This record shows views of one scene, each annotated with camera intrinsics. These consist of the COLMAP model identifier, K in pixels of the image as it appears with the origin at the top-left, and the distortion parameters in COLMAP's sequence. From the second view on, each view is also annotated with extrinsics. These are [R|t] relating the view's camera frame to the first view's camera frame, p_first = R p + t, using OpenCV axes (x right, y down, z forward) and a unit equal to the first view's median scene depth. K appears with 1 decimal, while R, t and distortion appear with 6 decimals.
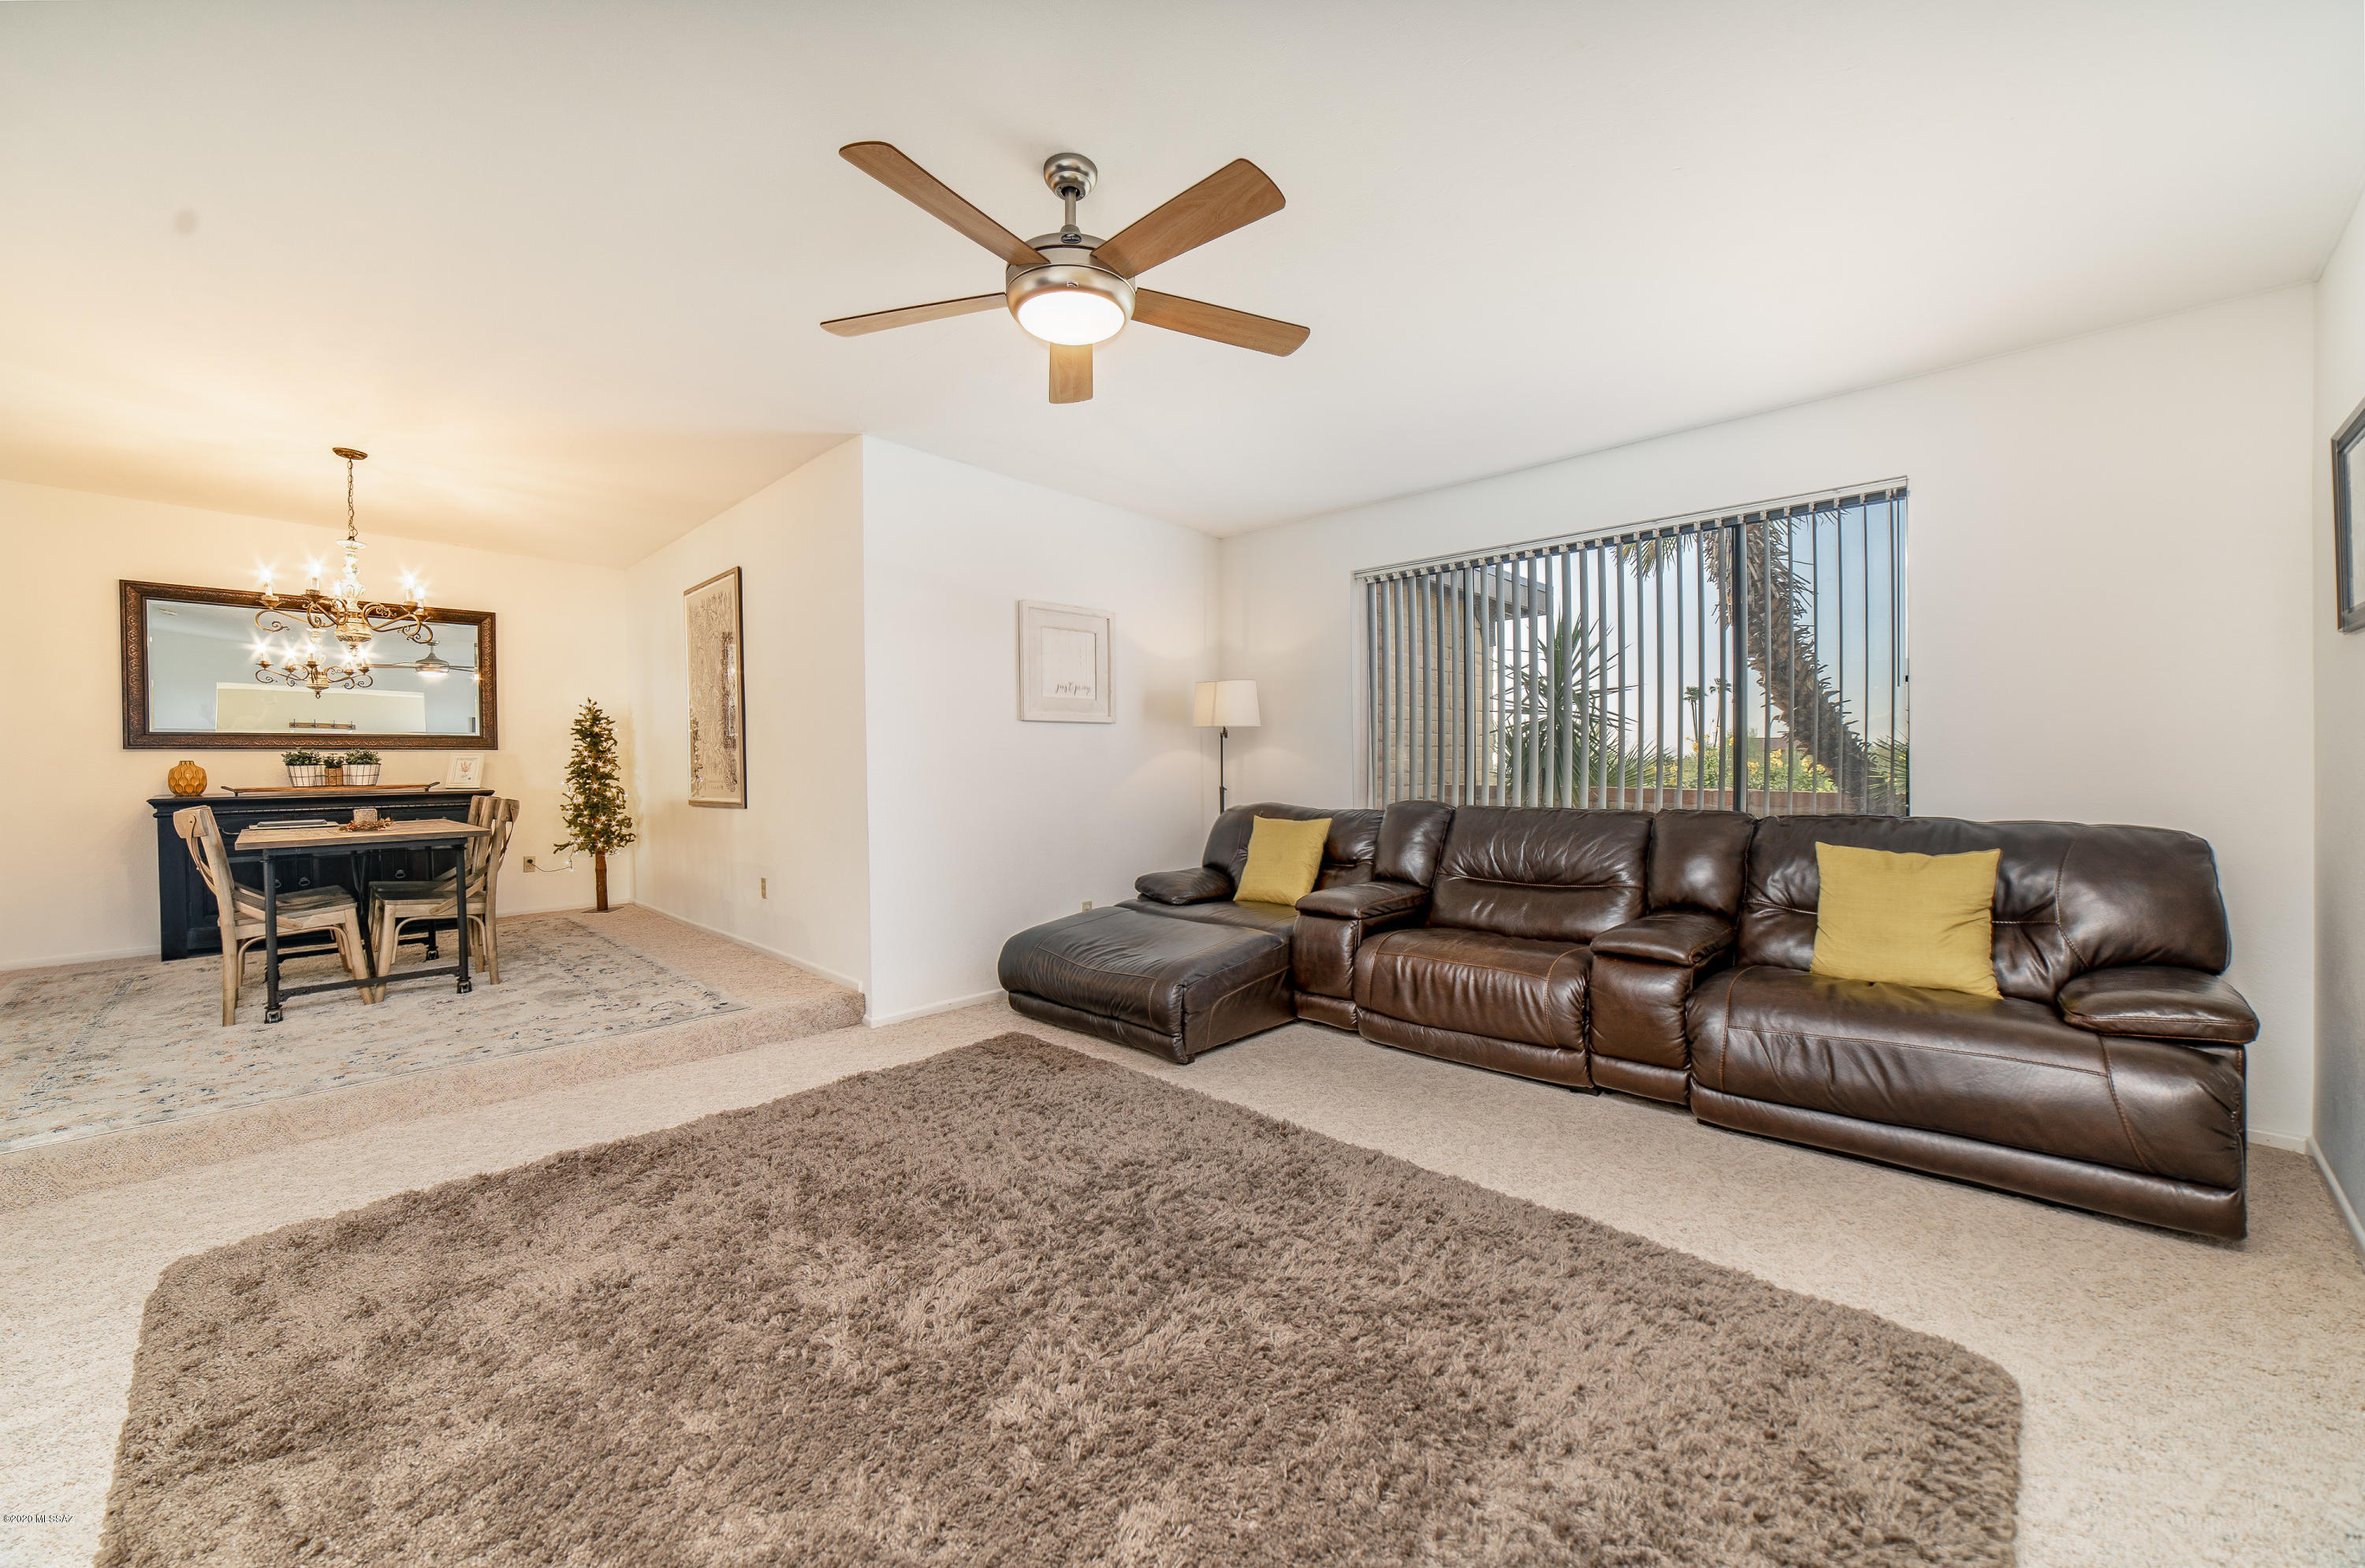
lens RADIAL K [[913.1, 0, 1180.0], [0, 913.1, 765.8], [0, 0, 1]] dist [-0.002989, 0.000070]
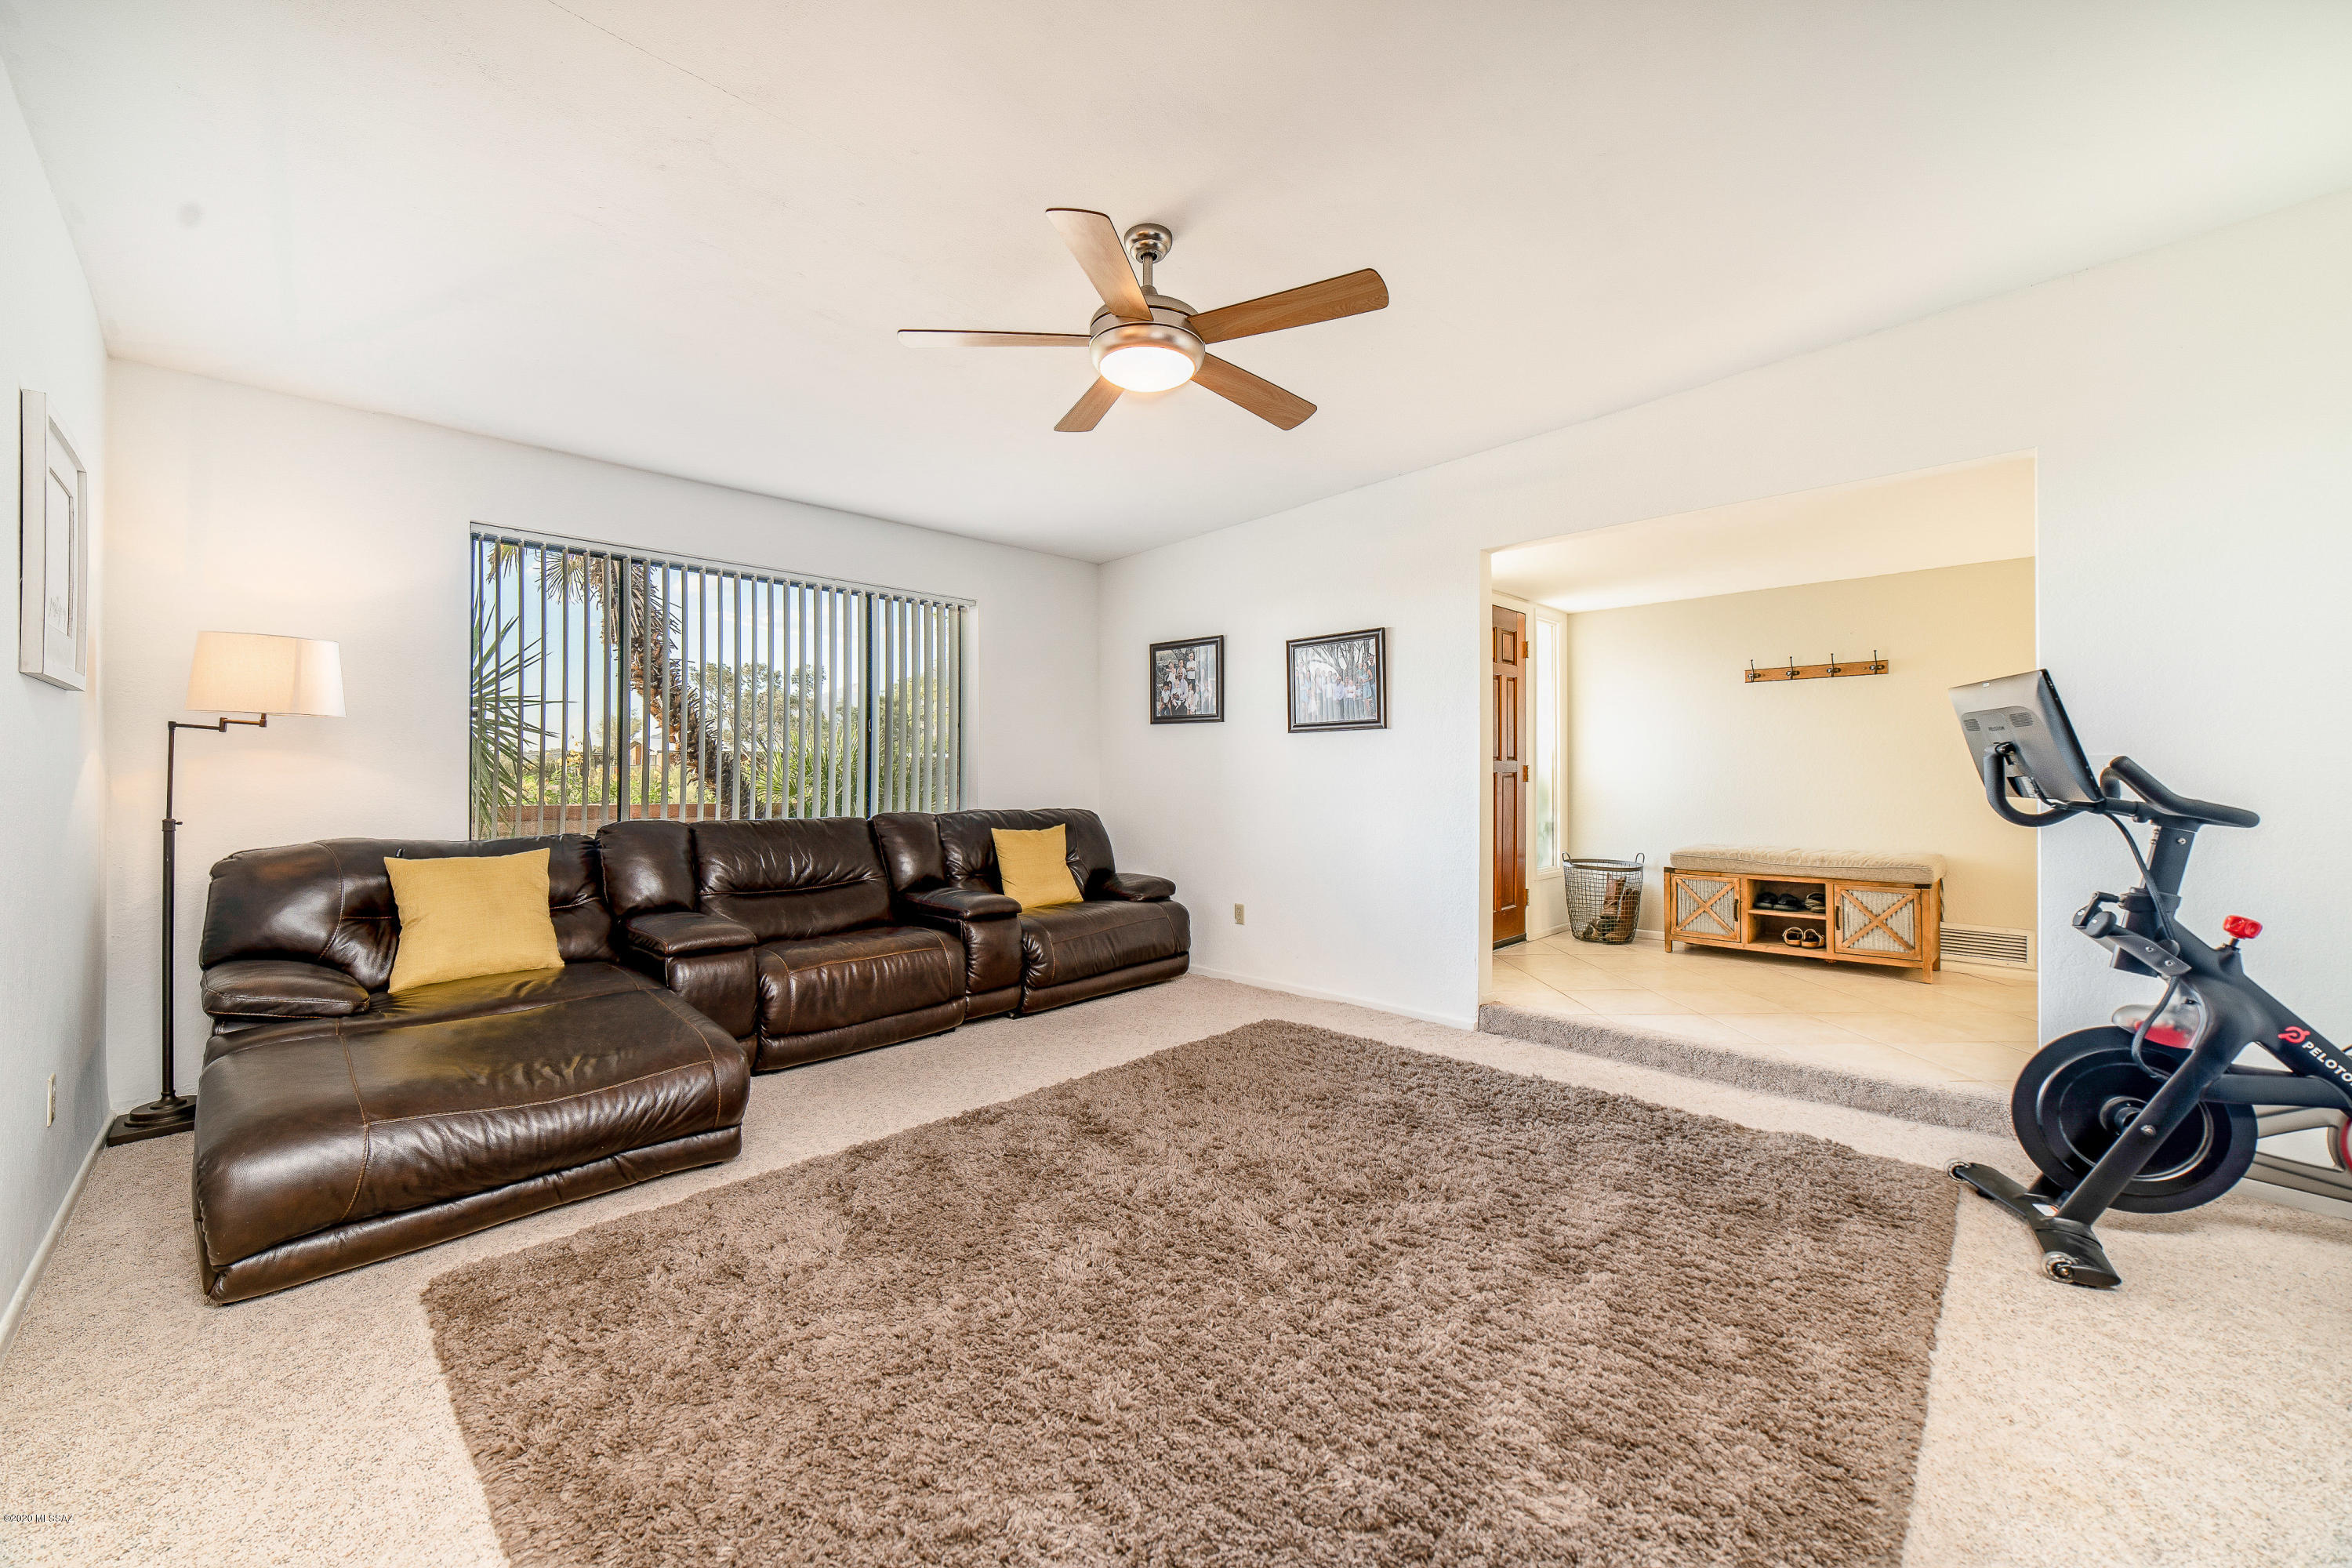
lens RADIAL K [[908.0, 0, 1178.0], [0, 908.0, 779.7], [0, 0, 1]] dist [-0.002989, 0.000070]
pose [[-0.003614, 0.007711, 0.999964, -1.429148], [0.007532, 0.999942, -0.007683, 0.026071], [-0.999965, 0.007504, -0.003672, 1.163554]]
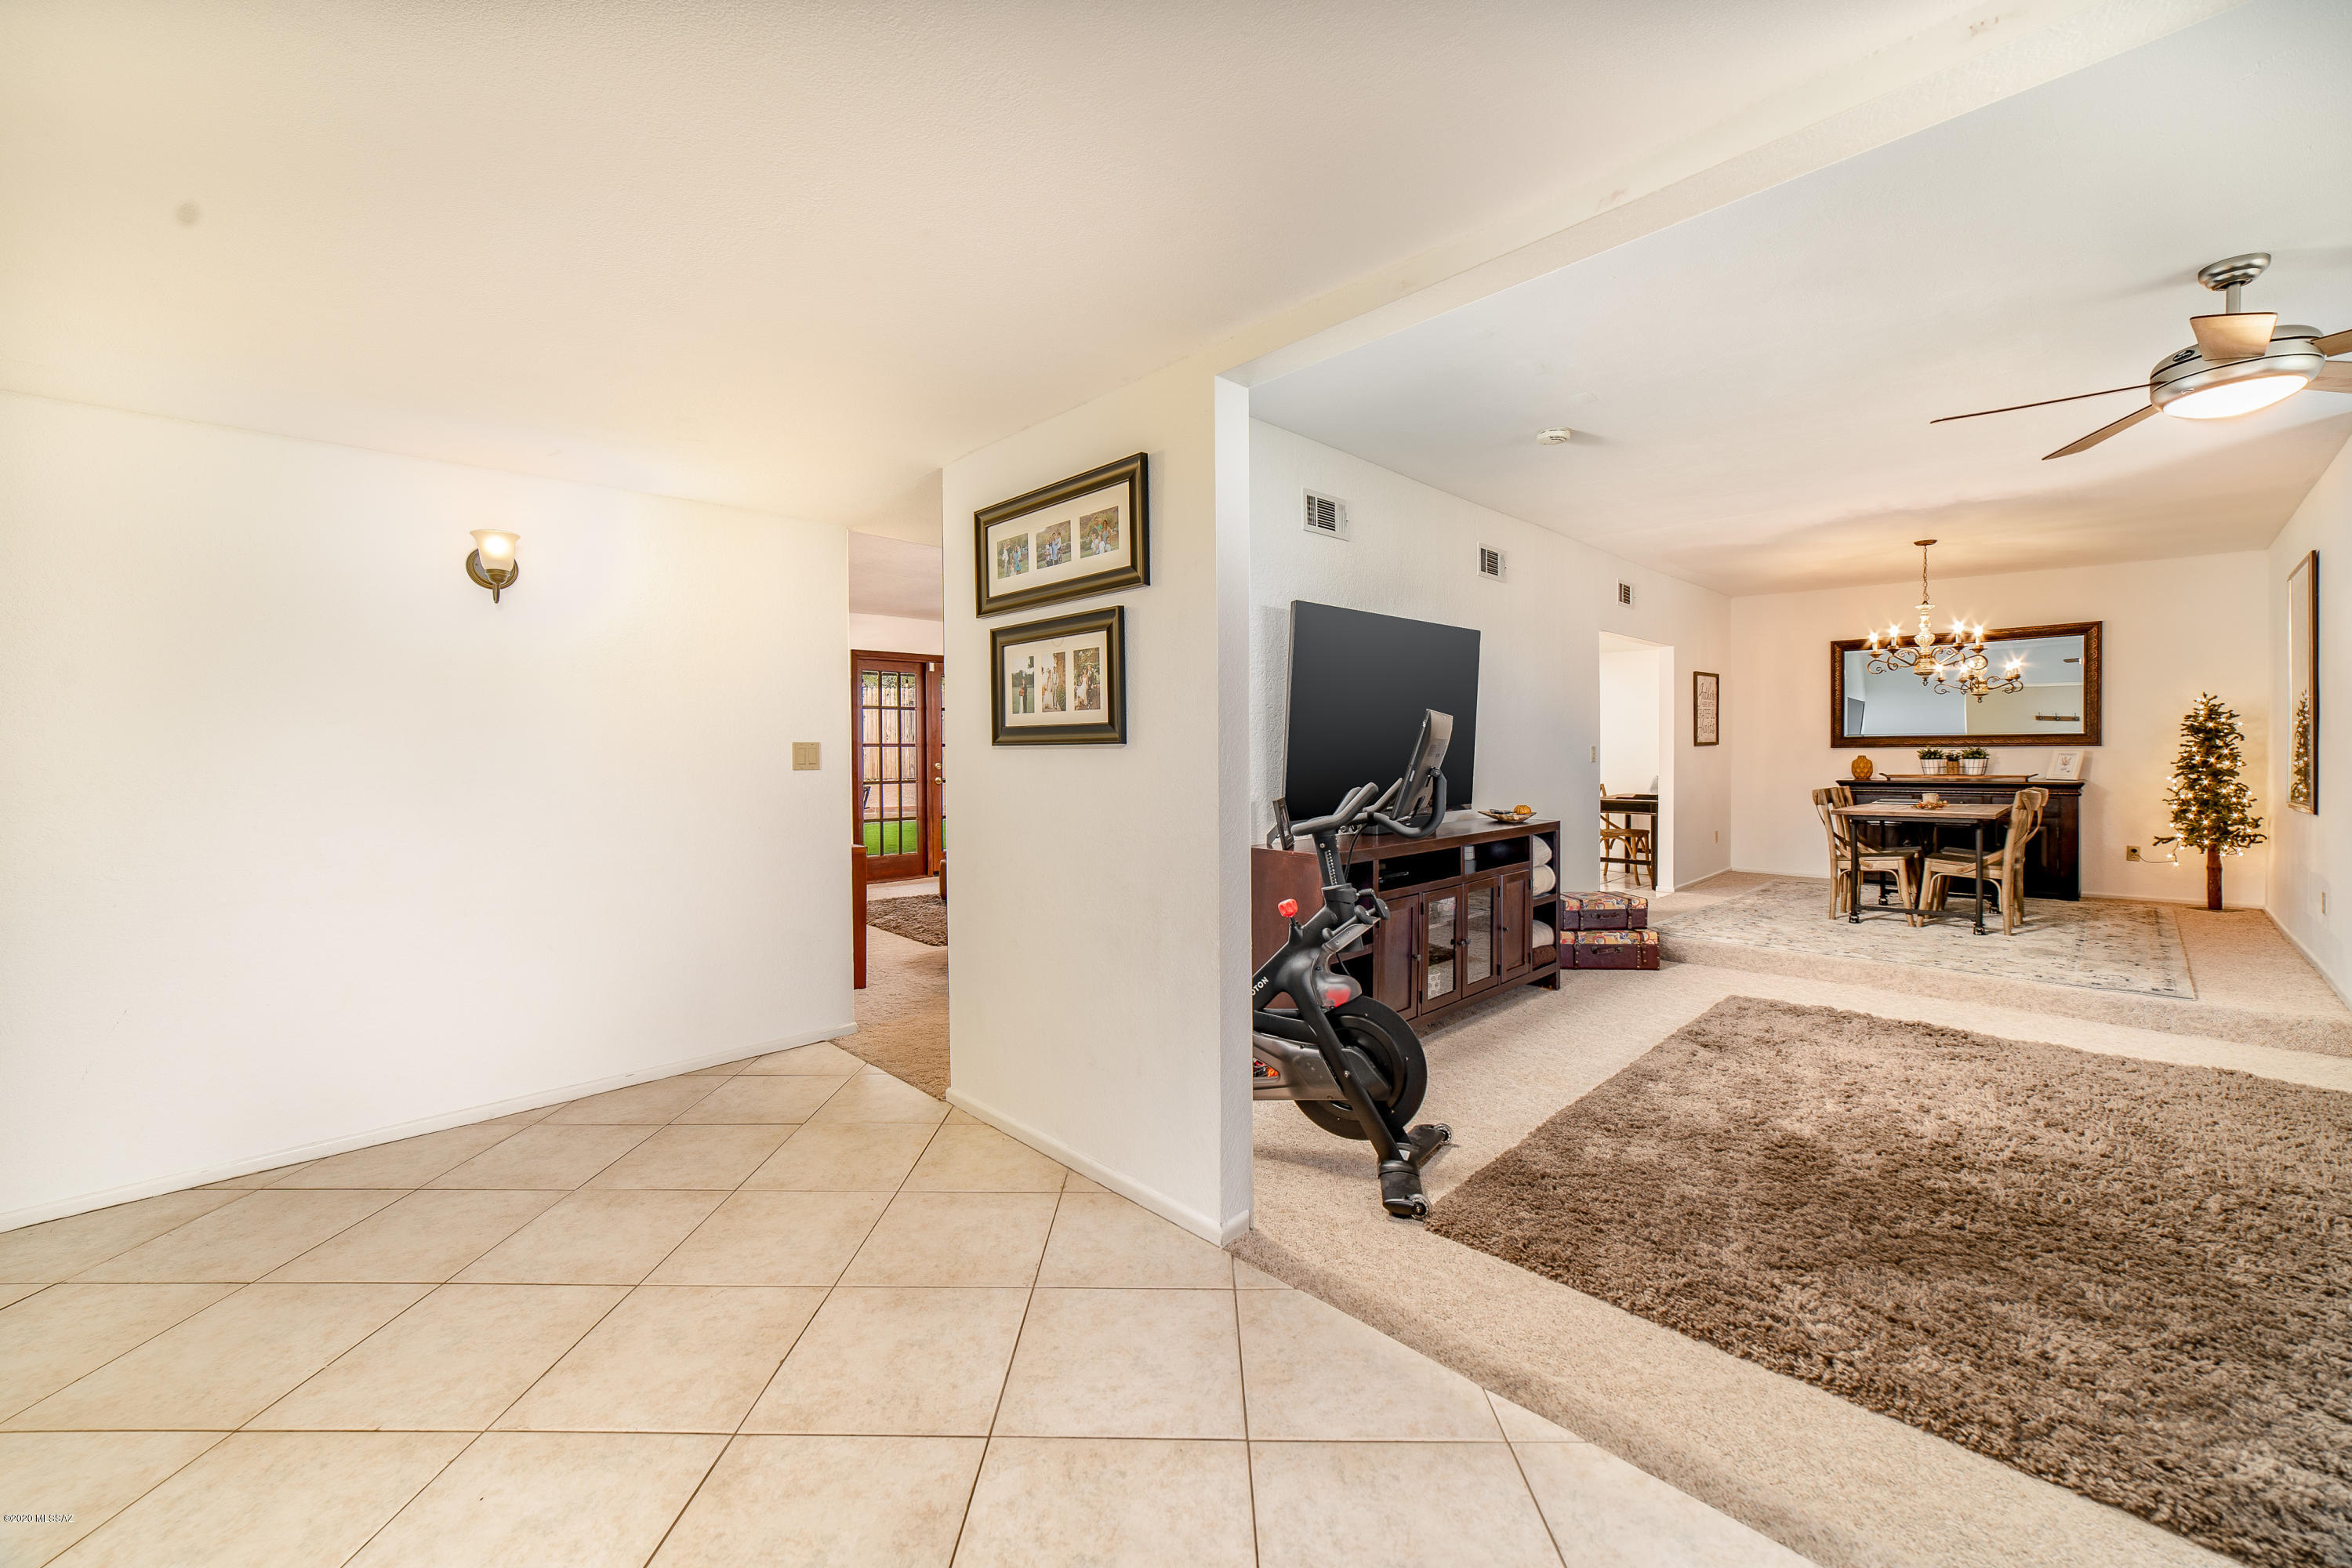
lens RADIAL K [[908.0, 0, 1171.4], [0, 908.0, 768.2], [0, 0, 1]] dist [-0.002989, 0.000070]
pose [[-0.015808, 0.025123, -0.999559, 0.363389], [0.002494, 0.999682, 0.025087, -0.020907], [0.999872, -0.002096, -0.015866, -0.105959]]
